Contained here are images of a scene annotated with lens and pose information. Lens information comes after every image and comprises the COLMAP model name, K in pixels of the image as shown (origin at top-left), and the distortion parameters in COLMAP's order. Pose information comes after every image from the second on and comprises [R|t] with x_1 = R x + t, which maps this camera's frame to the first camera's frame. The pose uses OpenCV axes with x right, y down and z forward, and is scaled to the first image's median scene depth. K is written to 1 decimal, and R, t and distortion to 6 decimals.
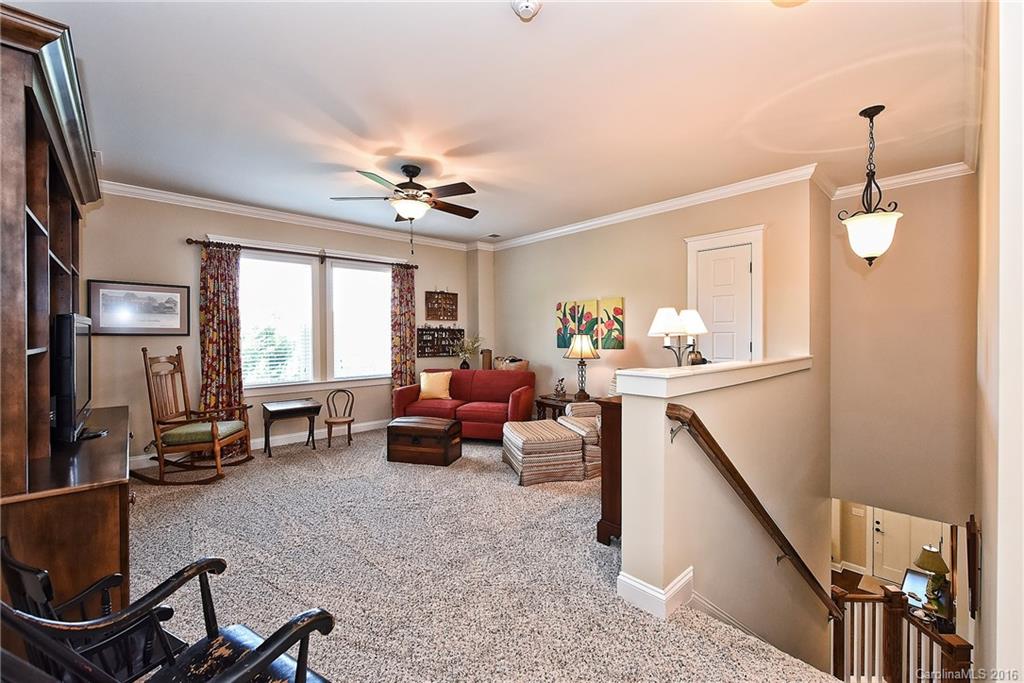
lens RADIAL K [[412.6, 0, 508.9], [0, 412.6, 338.8], [0, 0, 1]] dist [0.000266, -0.000083]
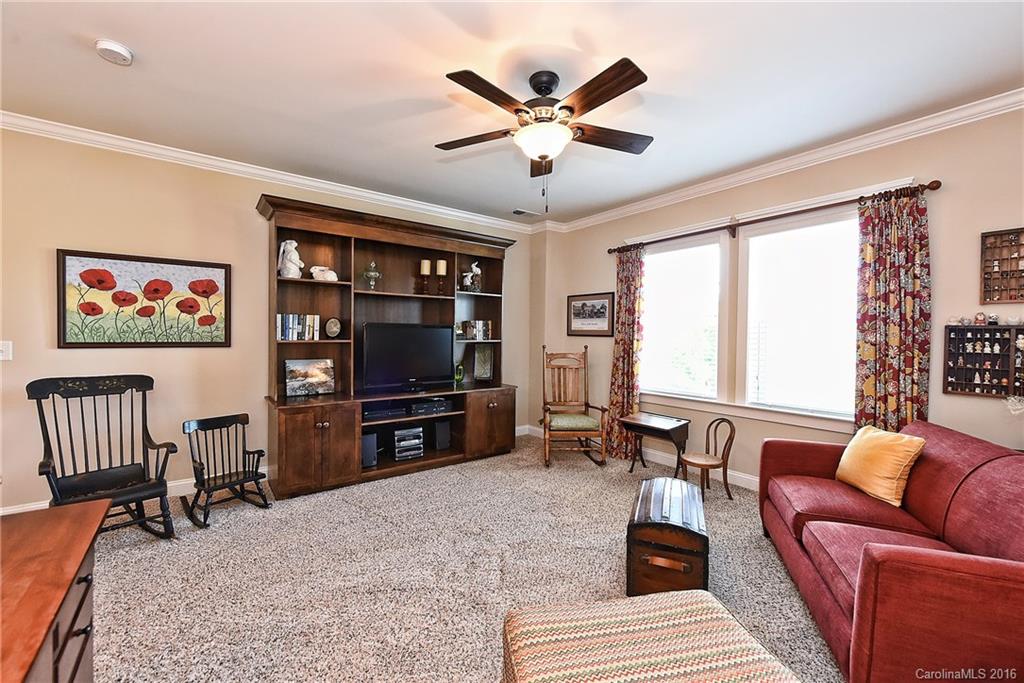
lens RADIAL K [[420.2, 0, 512.0], [0, 420.2, 341.5], [0, 0, 1]] dist [-0.018267, -0.000063]
pose [[-0.113508, 0.019641, -0.993343, 0.271881], [-0.018011, 0.999600, 0.021823, -0.010454], [0.993374, 0.020369, -0.113109, 0.633455]]
